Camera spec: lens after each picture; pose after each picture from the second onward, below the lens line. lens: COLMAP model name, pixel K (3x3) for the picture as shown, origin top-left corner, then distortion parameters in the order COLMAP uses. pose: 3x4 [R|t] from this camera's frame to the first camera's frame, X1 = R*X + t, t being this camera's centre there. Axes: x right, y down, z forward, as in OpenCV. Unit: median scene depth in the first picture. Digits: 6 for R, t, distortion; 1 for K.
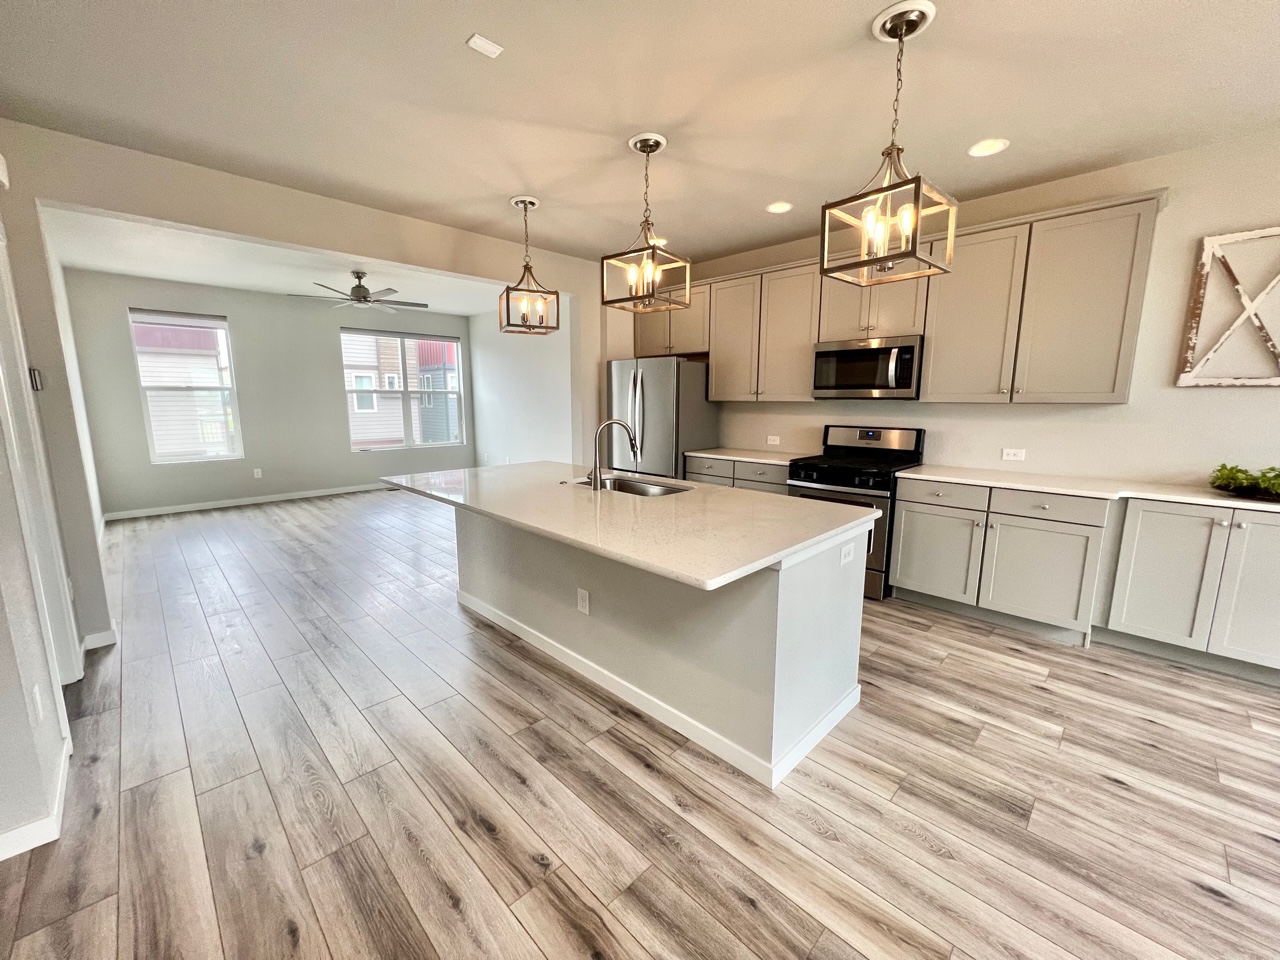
lens RADIAL K [[510.4, 0, 640.0], [0, 510.4, 480.0], [0, 0, 1]] dist [-0.000077, 0.000048]
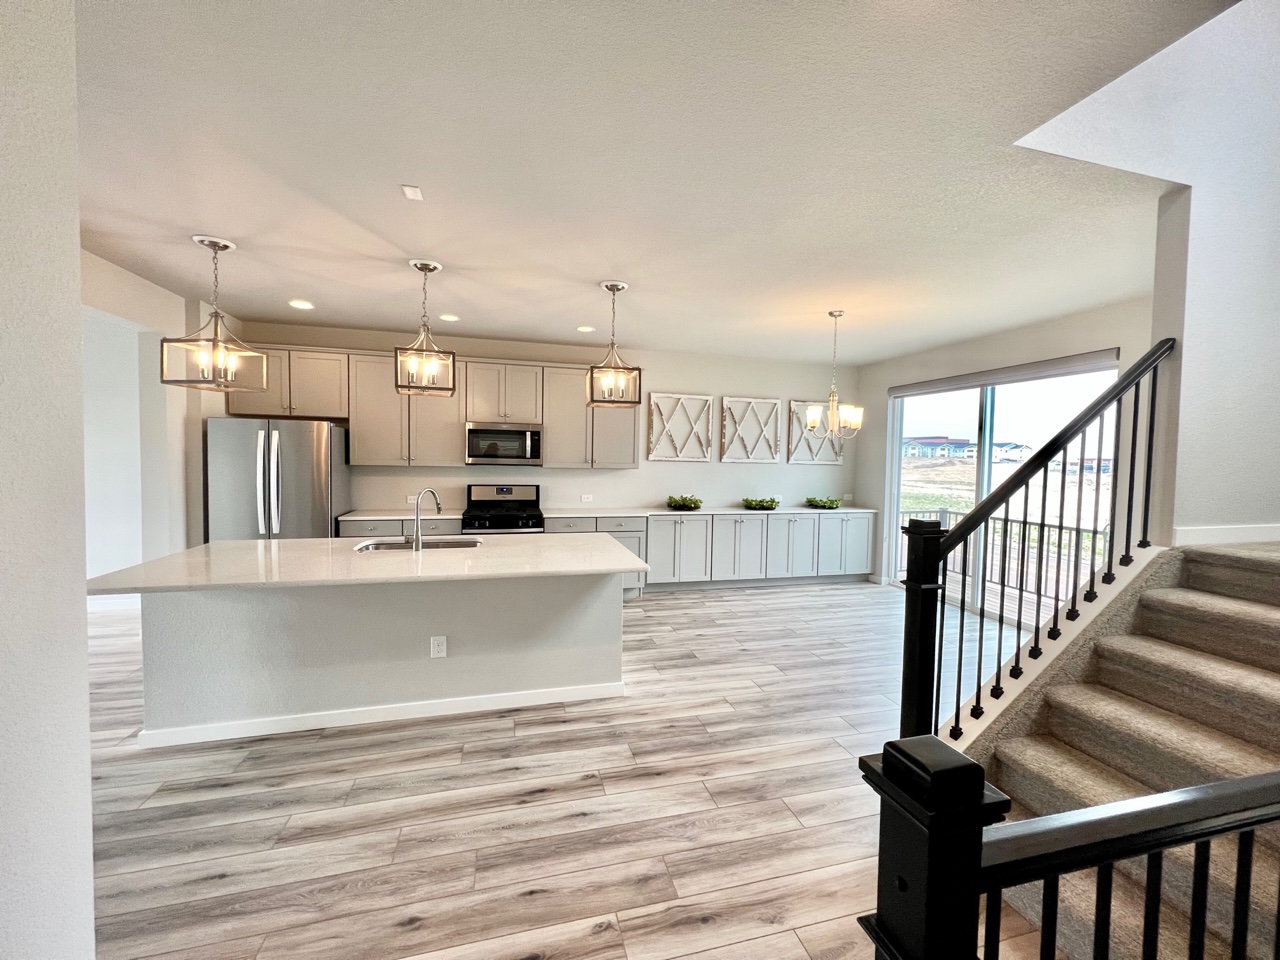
lens RADIAL K [[510.4, 0, 640.0], [0, 510.4, 480.0], [0, 0, 1]] dist [-0.000077, 0.000048]
pose [[0.502963, -0.030113, 0.863783, -0.972777], [0.119249, 0.992253, -0.034844, -0.045671], [-0.856042, 0.120530, 0.502657, -0.007188]]
